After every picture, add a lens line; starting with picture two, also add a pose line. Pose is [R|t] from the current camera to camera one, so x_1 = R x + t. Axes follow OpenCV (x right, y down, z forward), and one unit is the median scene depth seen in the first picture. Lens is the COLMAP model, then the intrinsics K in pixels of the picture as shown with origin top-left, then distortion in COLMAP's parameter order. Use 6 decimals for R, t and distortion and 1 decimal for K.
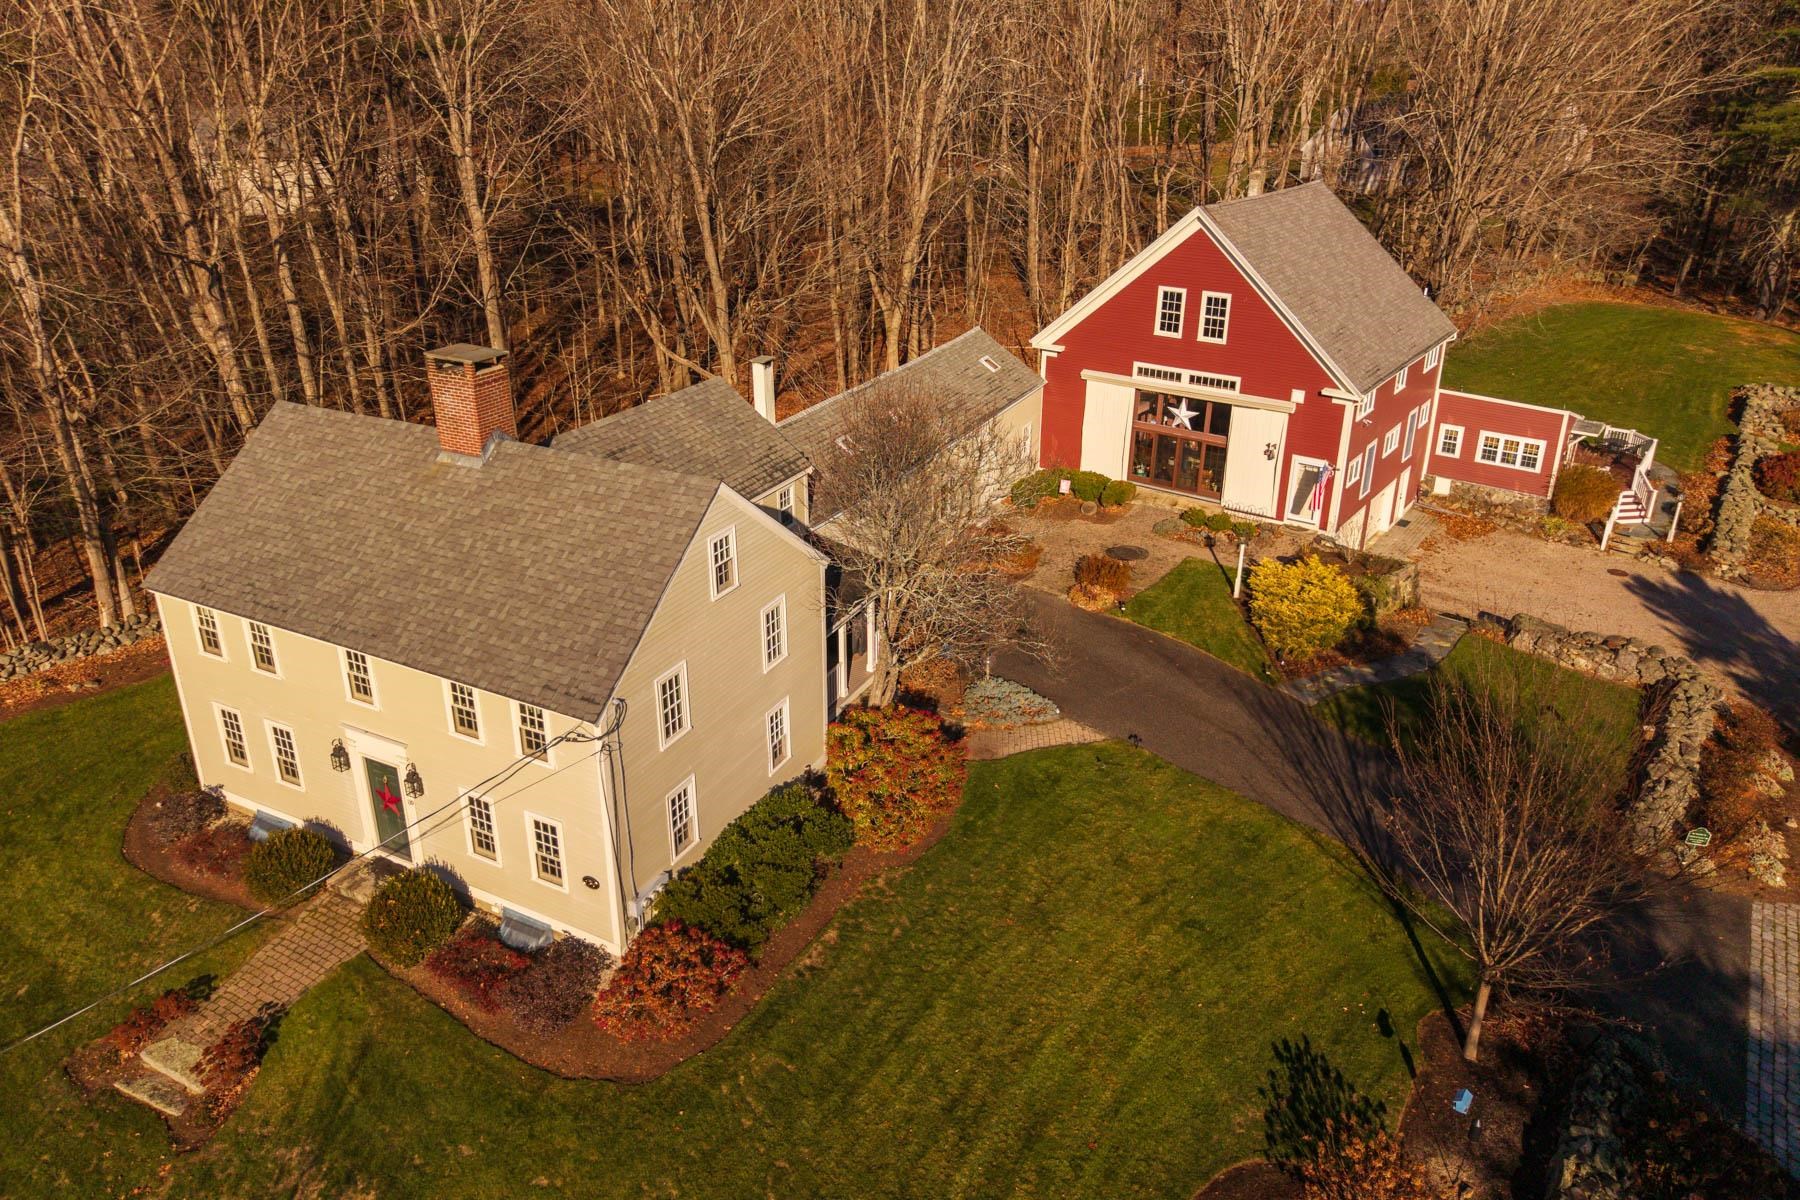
lens RADIAL K [[1315.7, 0, 934.5], [0, 1315.7, 560.3], [0, 0, 1]] dist [-0.001380, -0.013065]
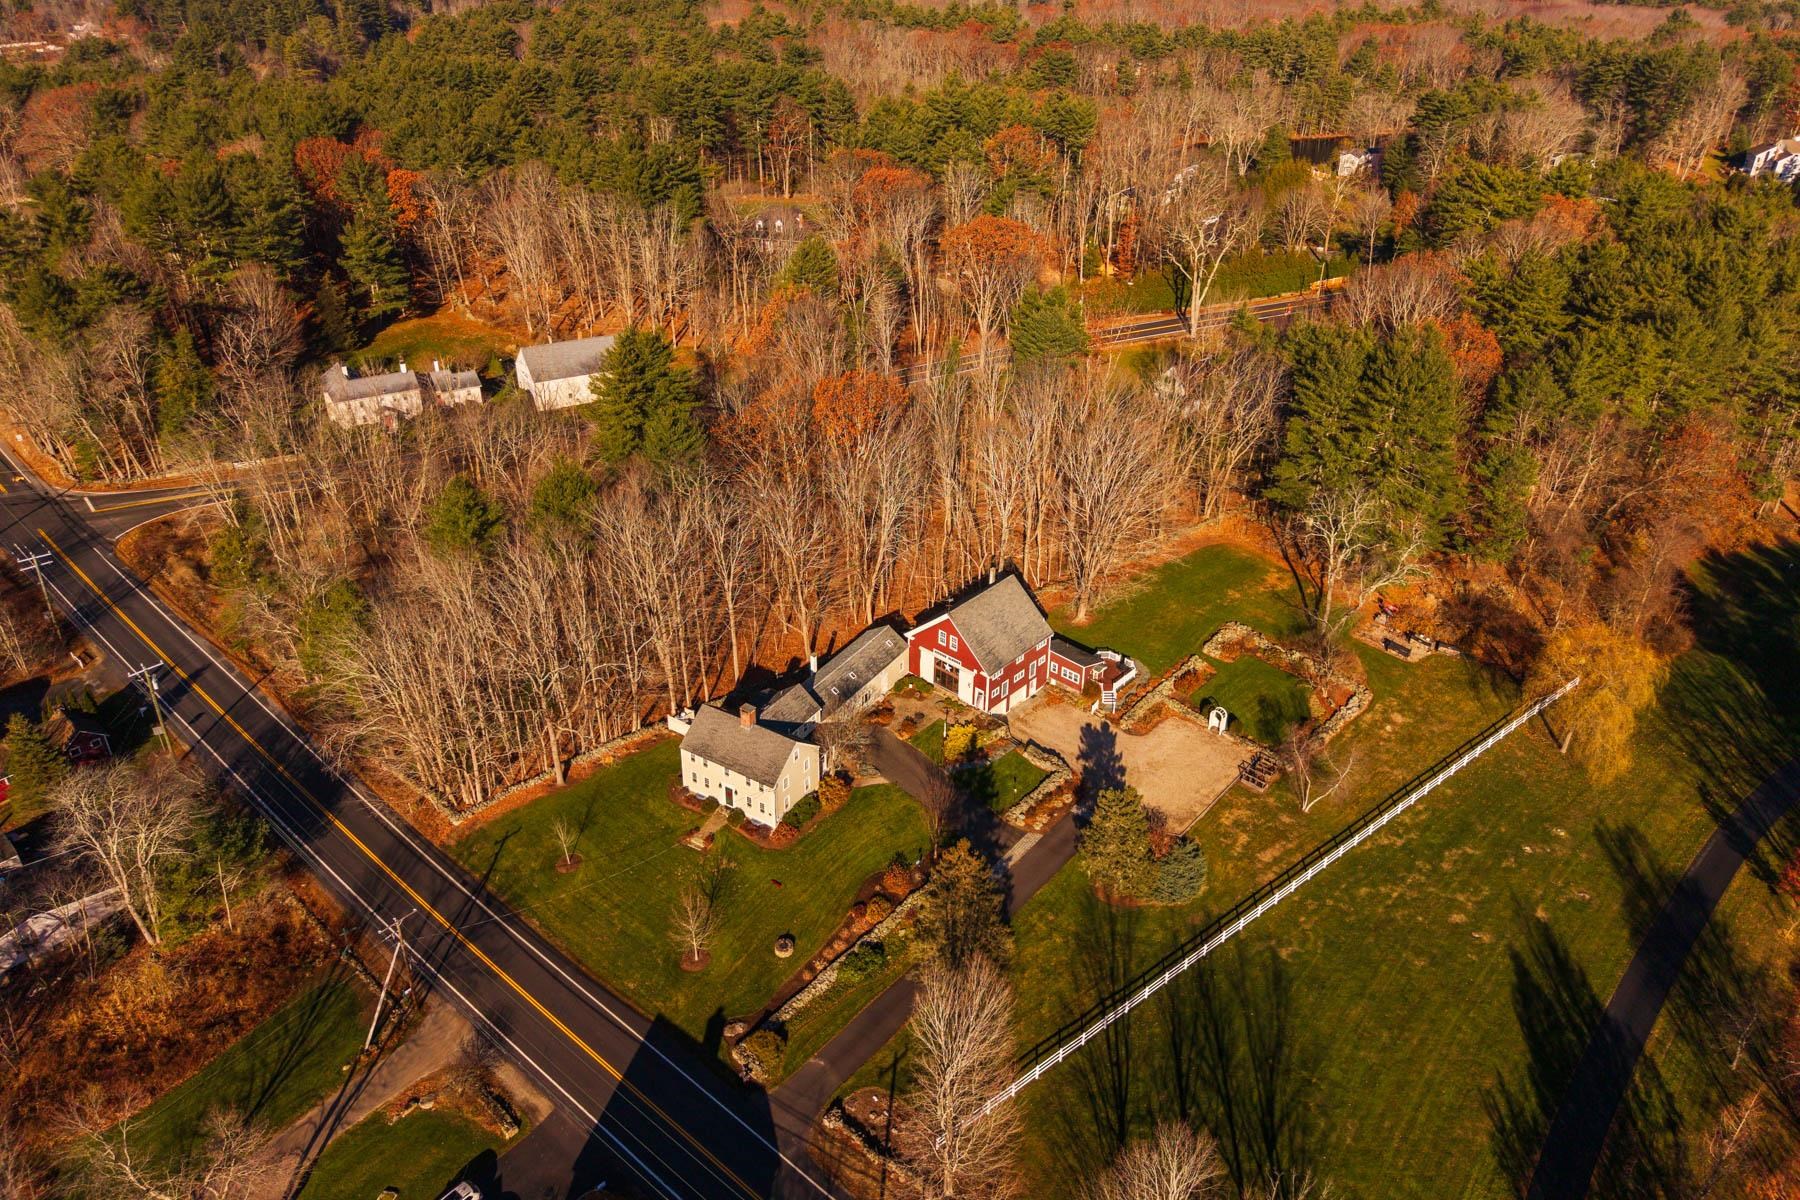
lens RADIAL K [[1315.7, 0, 896.3], [0, 1315.7, 584.6], [0, 0, 1]] dist [-0.001380, -0.013065]
pose [[0.994306, 0.053085, -0.092401, 0.610191], [-0.042433, 0.992614, 0.113648, -1.151038], [0.097752, -0.109080, 0.989215, -3.630700]]
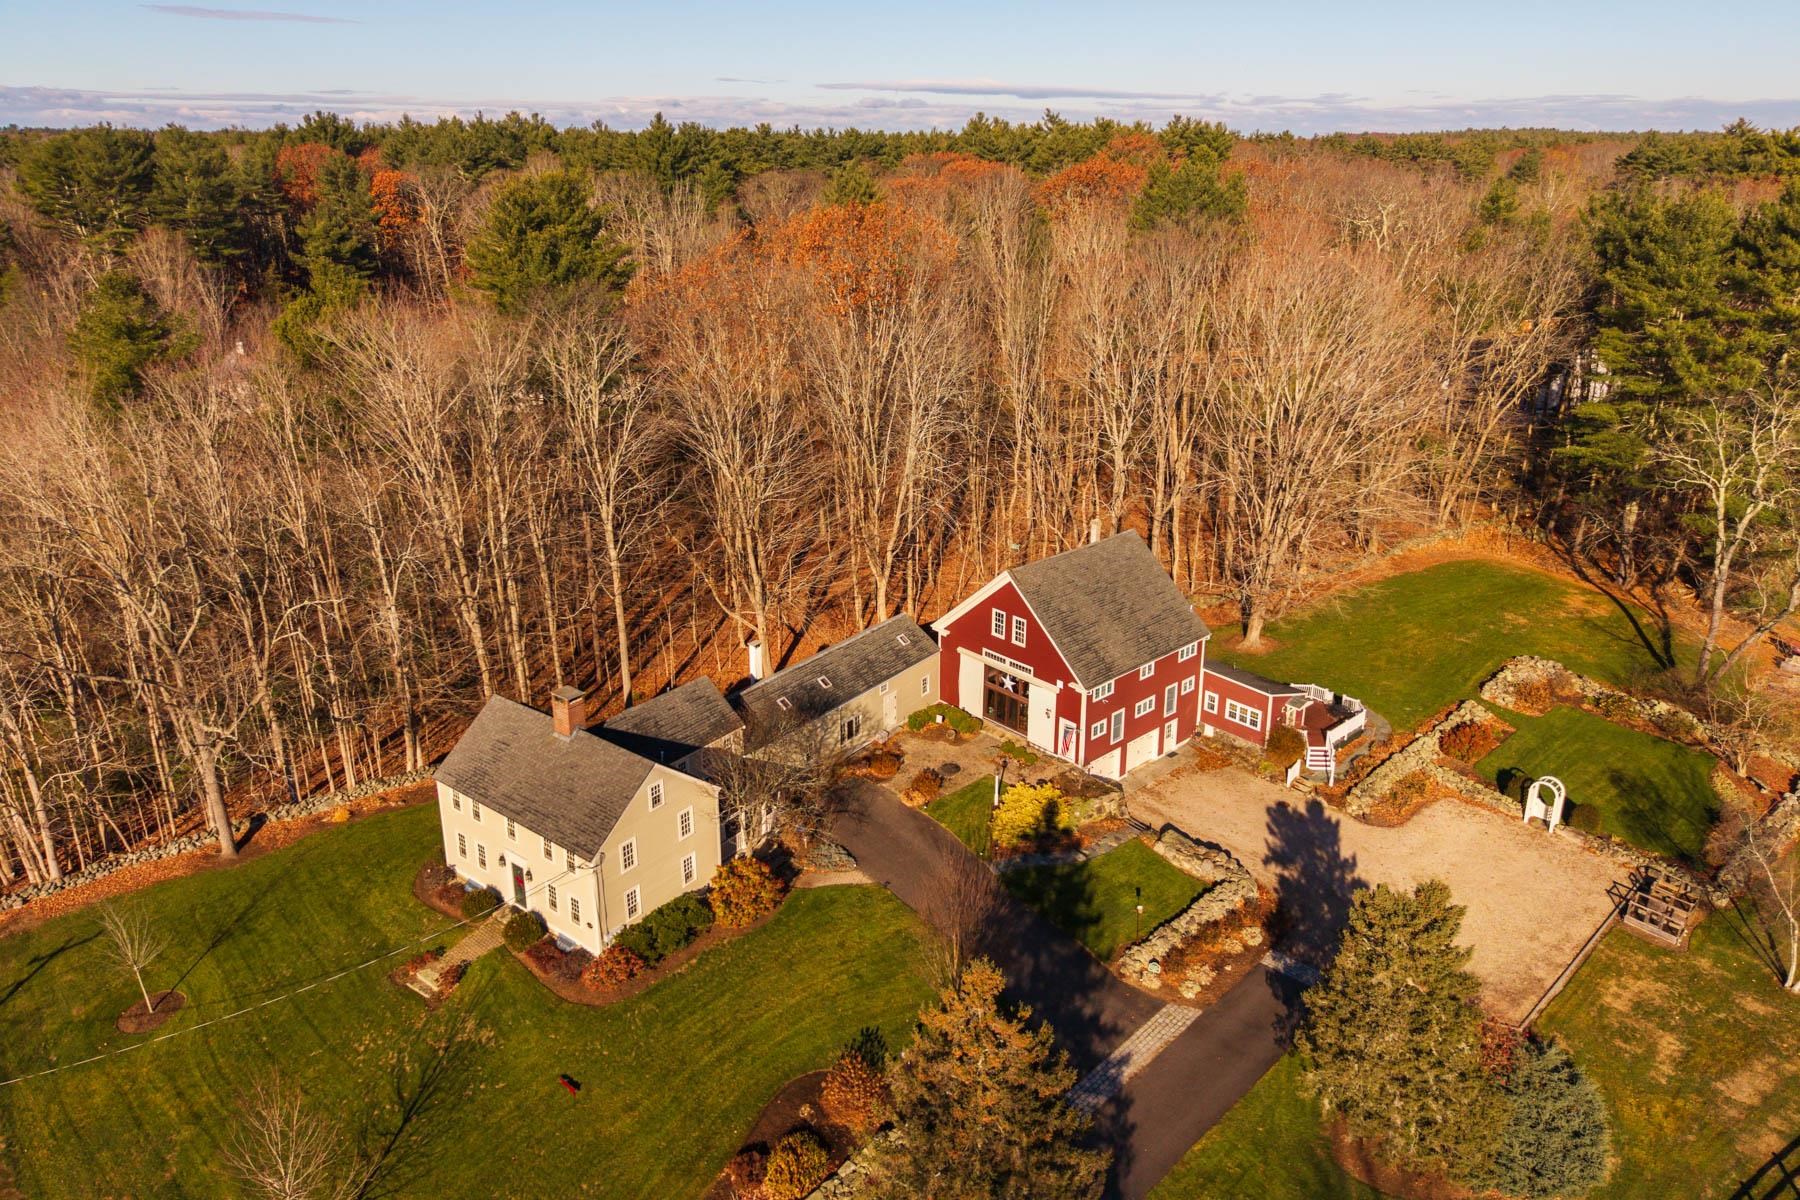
lens RADIAL K [[1315.7, 0, 879.6], [0, 1315.7, 531.6], [0, 0, 1]] dist [-0.001380, -0.013065]
pose [[0.978258, 0.052695, -0.200586, 0.622451], [-0.068877, 0.994835, -0.074564, -0.293747], [0.195621, 0.086758, 0.976834, -1.168905]]
